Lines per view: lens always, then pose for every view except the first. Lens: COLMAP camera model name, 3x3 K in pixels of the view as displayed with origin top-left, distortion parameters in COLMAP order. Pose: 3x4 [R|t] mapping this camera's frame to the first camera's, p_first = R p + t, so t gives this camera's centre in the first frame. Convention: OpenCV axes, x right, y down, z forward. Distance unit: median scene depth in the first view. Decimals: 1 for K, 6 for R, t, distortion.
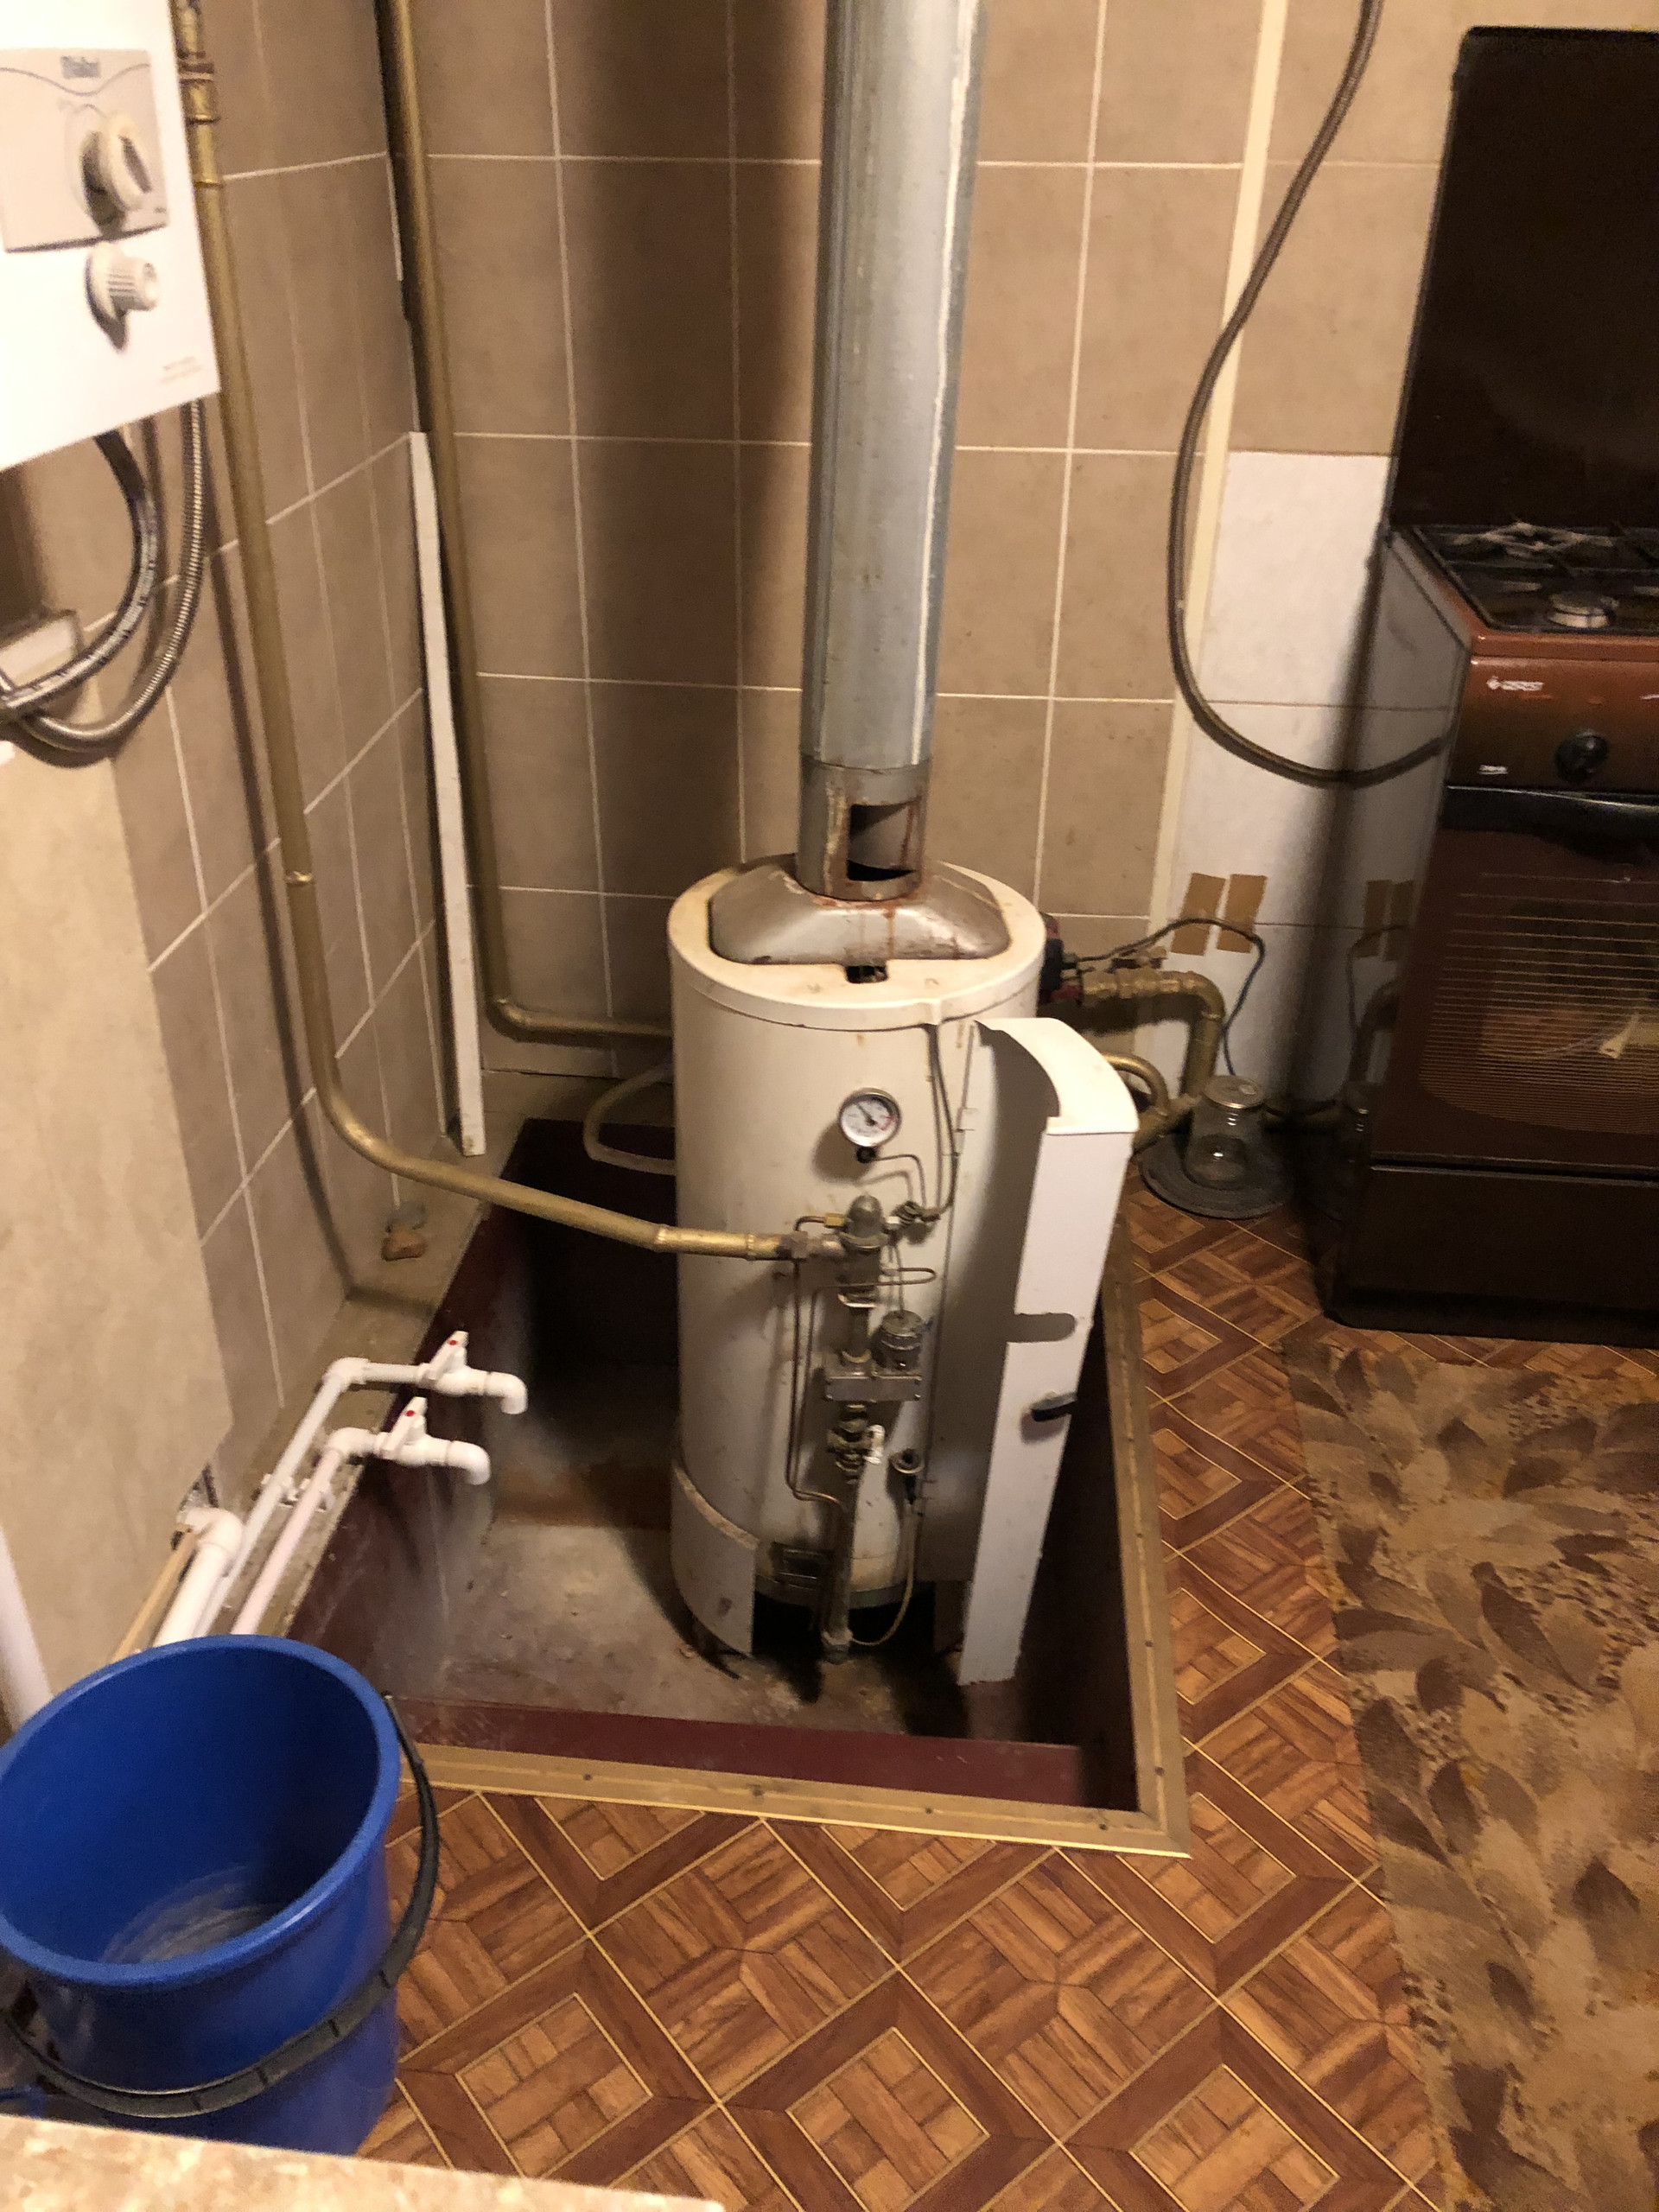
lens RADIAL K [[1785.9, 0, 797.7], [0, 1785.9, 1108.9], [0, 0, 1]] dist [-0.055382, -0.004724]
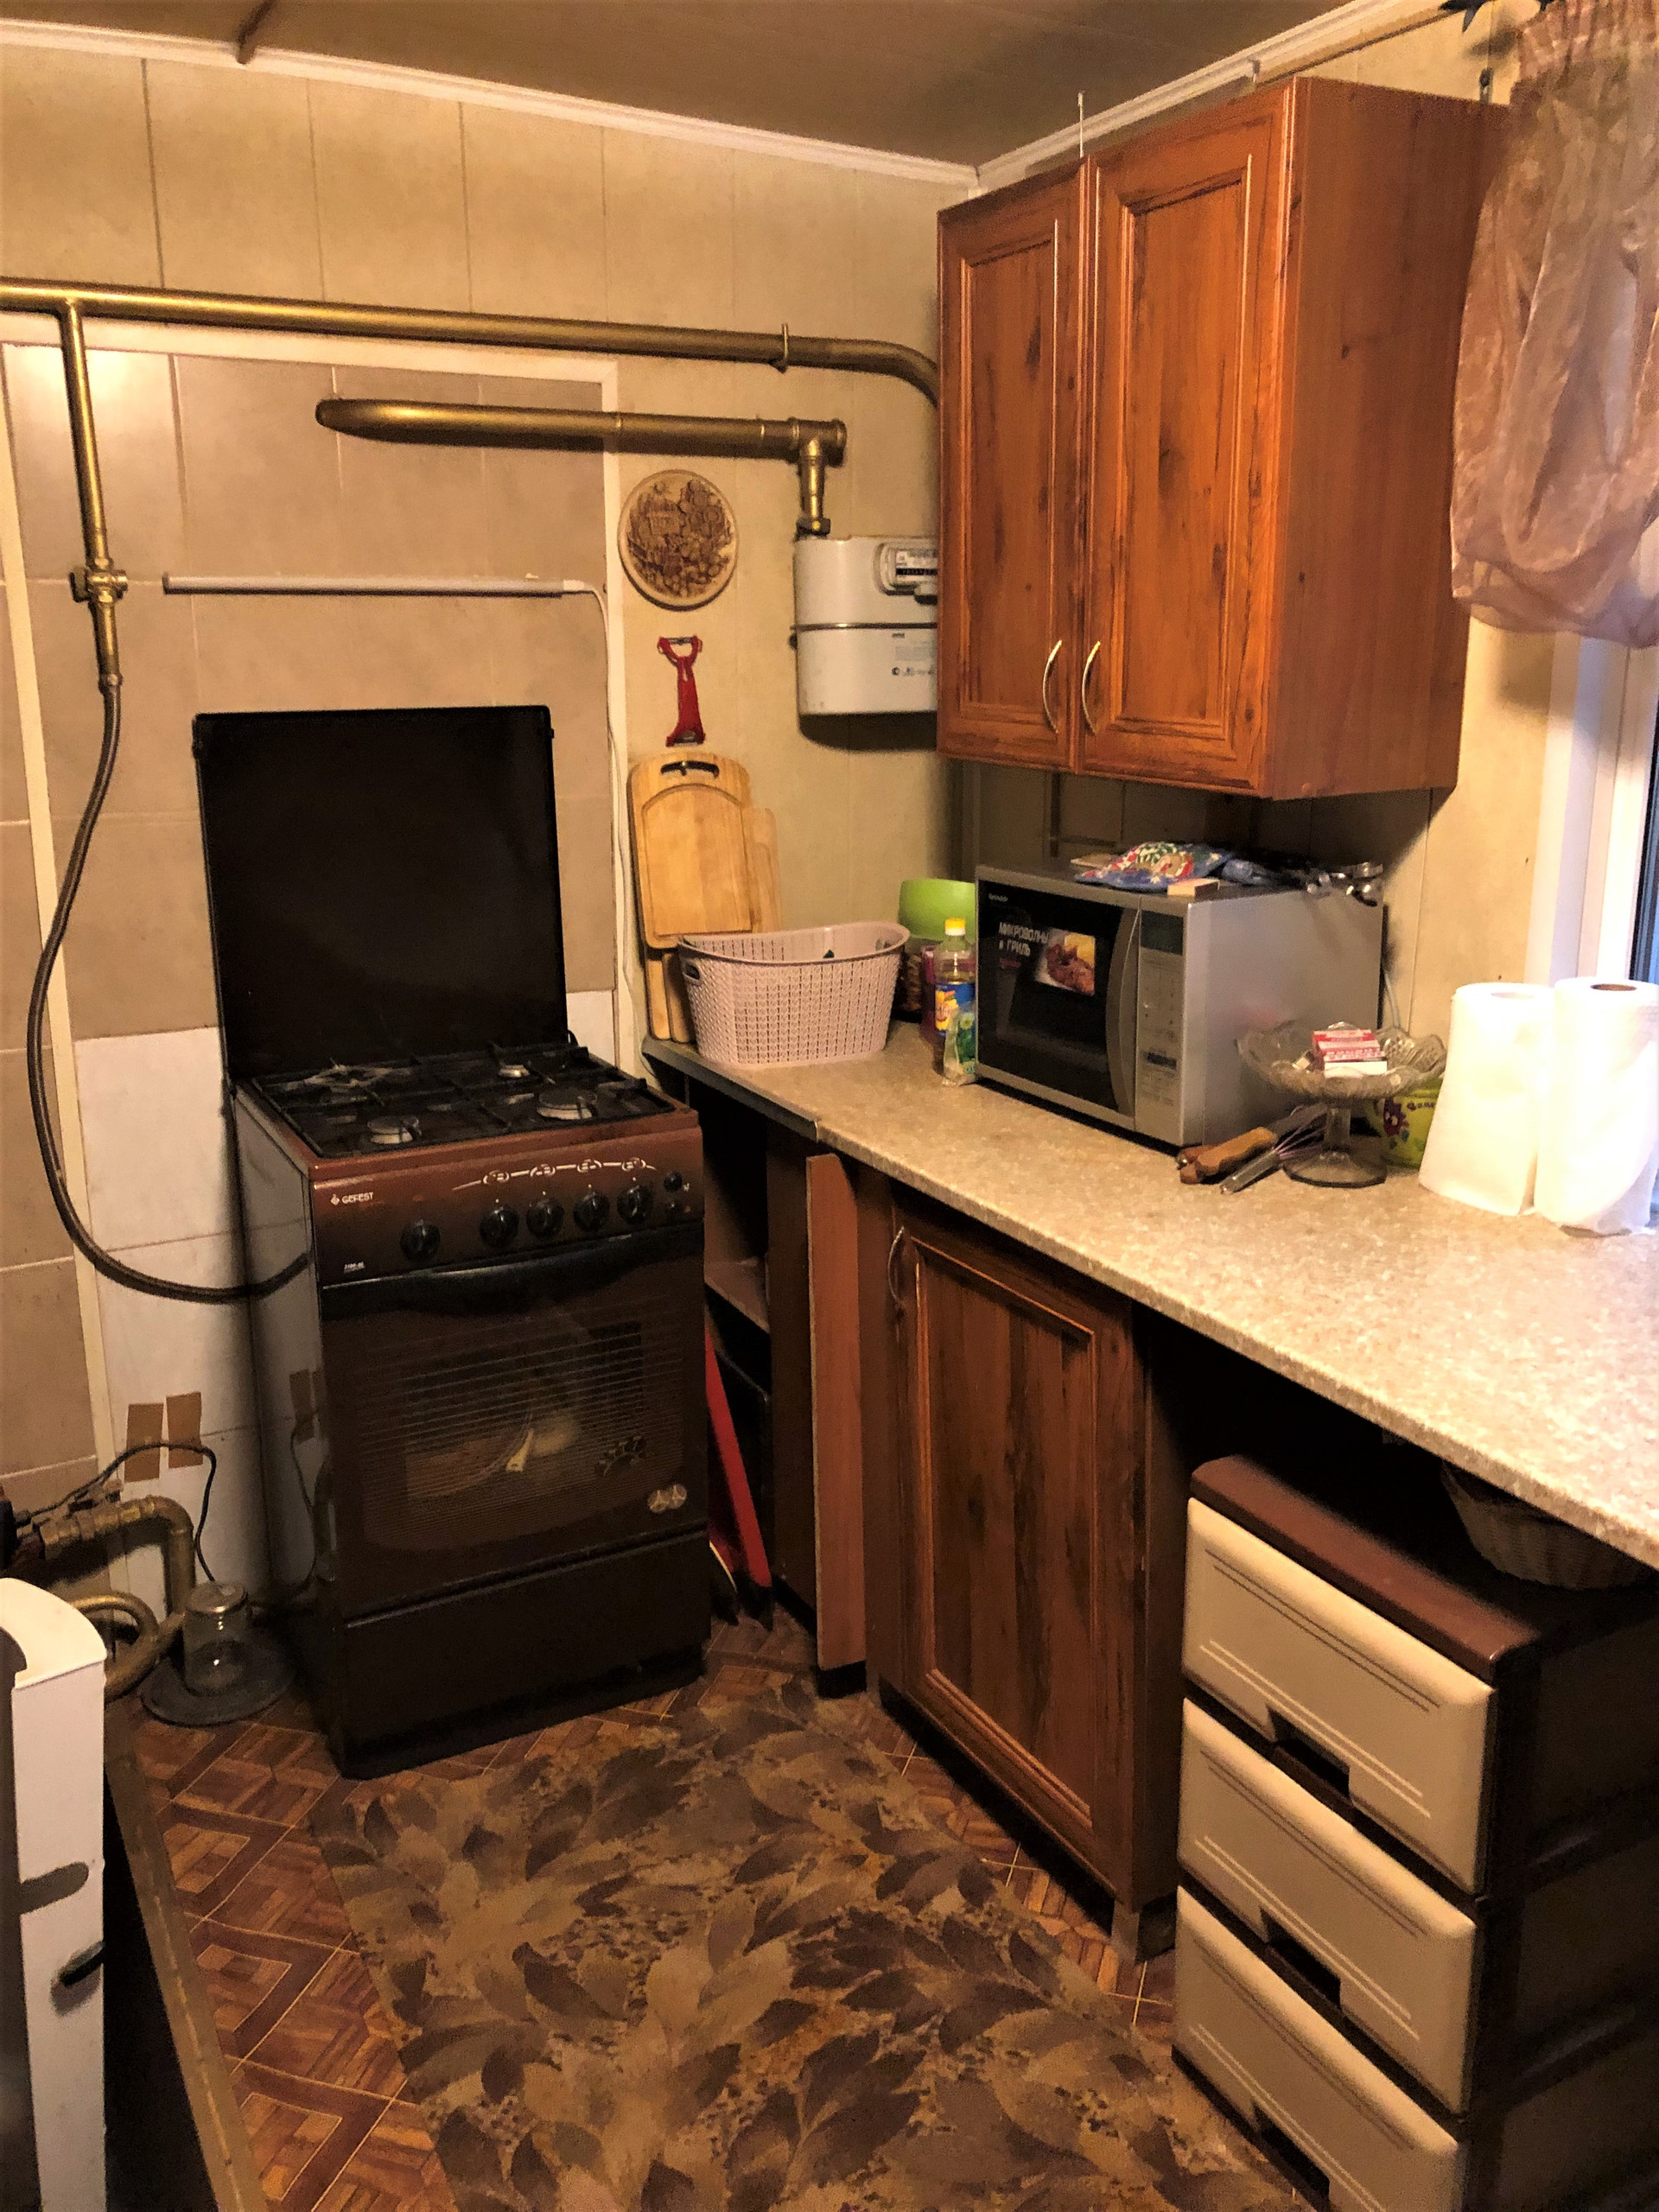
lens RADIAL K [[1804.2, 0, 850.6], [0, 1804.2, 1093.5], [0, 0, 1]] dist [0.029057, -0.008768]
pose [[0.820175, -0.144625, 0.553532, 0.001619], [0.289606, 0.939356, -0.183681, 0.020152], [-0.493398, 0.310957, 0.812320, -0.184412]]
